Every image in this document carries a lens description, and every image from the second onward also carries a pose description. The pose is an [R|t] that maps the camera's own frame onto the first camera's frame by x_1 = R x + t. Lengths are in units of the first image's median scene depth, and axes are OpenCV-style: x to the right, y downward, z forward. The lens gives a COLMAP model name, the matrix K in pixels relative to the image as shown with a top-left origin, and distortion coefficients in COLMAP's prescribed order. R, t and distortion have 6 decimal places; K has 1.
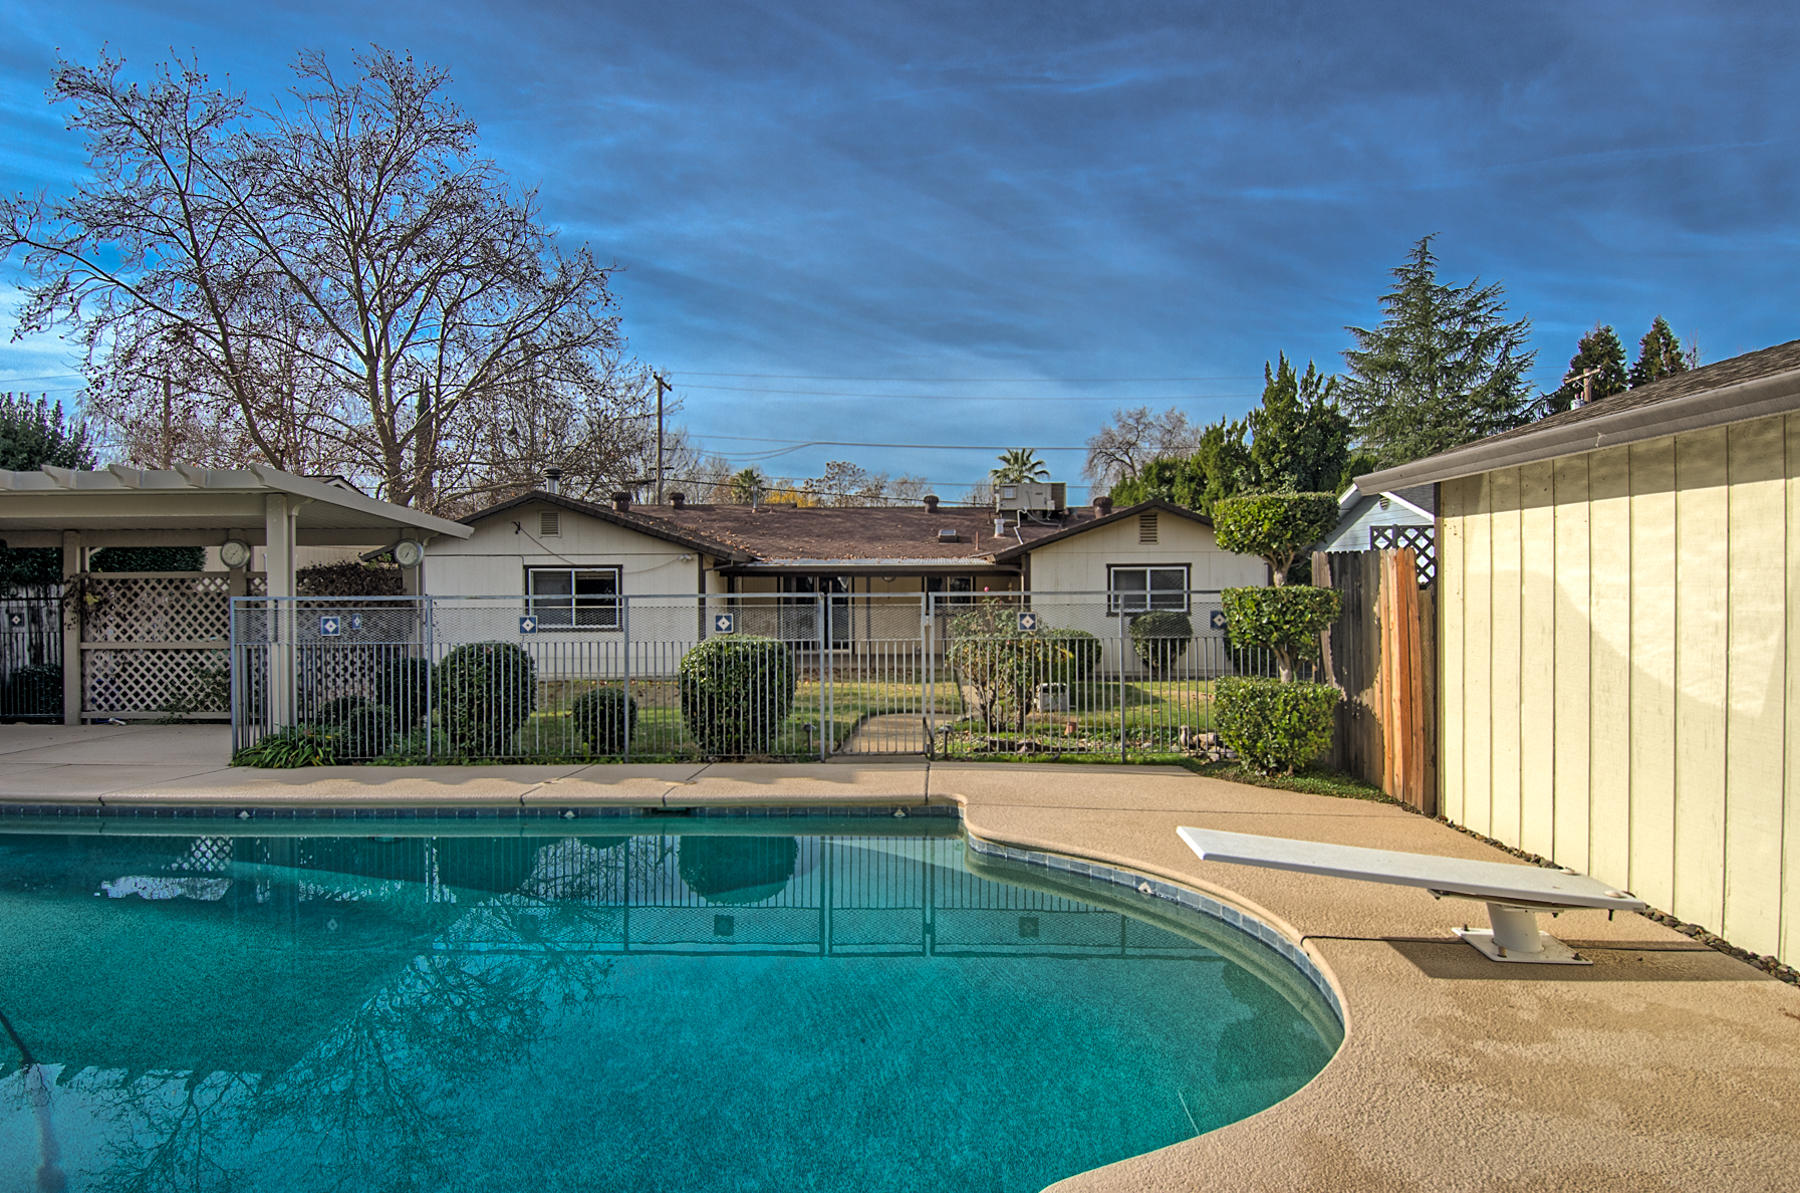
lens RADIAL K [[973.8, 0, 900.0], [0, 973.8, 596.5], [0, 0, 1]] dist [0.022234, -0.000310]
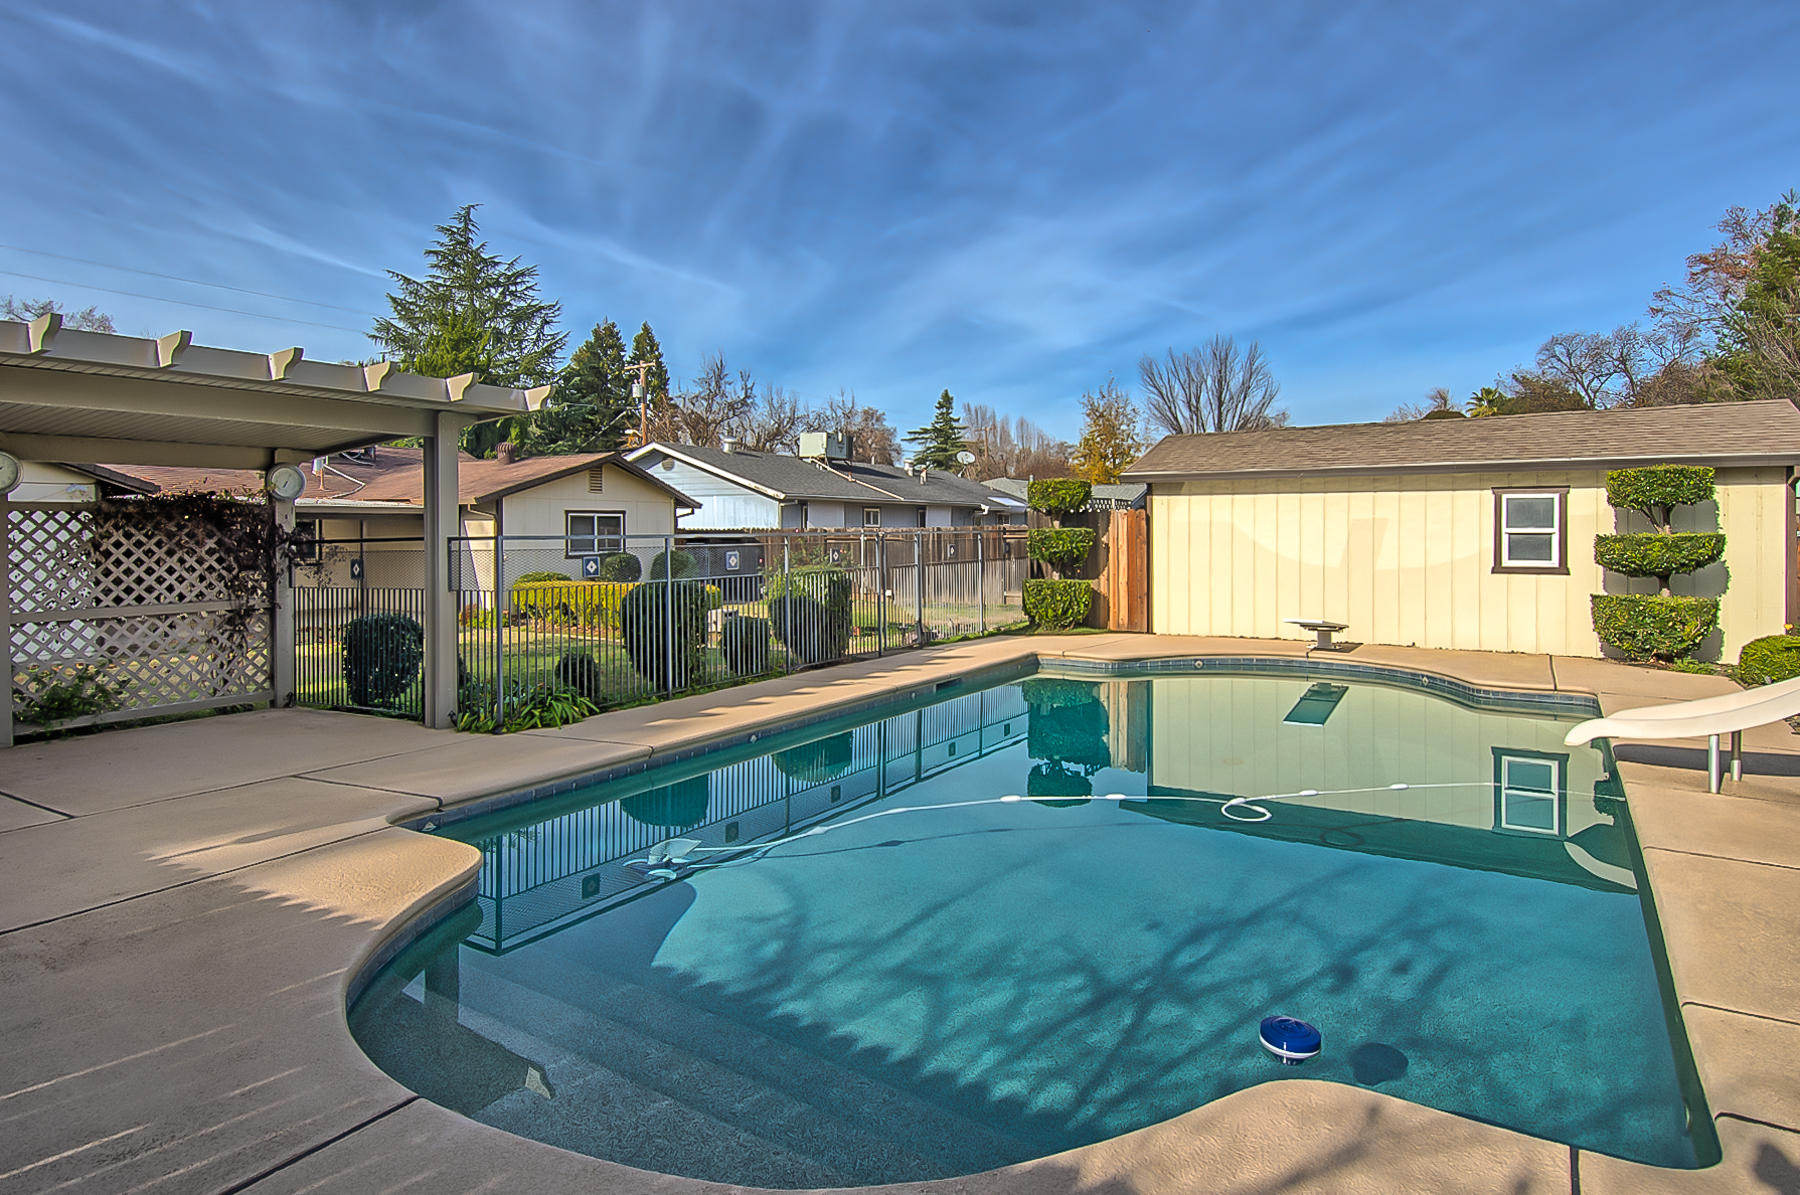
lens RADIAL K [[1010.7, 0, 912.4], [0, 1010.7, 531.9], [0, 0, 1]] dist [0.065952, -0.067330]
pose [[0.508363, 0.001272, 0.861142, -0.557148], [0.011015, 0.999907, -0.007980, 0.003786], [-0.861072, 0.013542, 0.508302, 0.102580]]
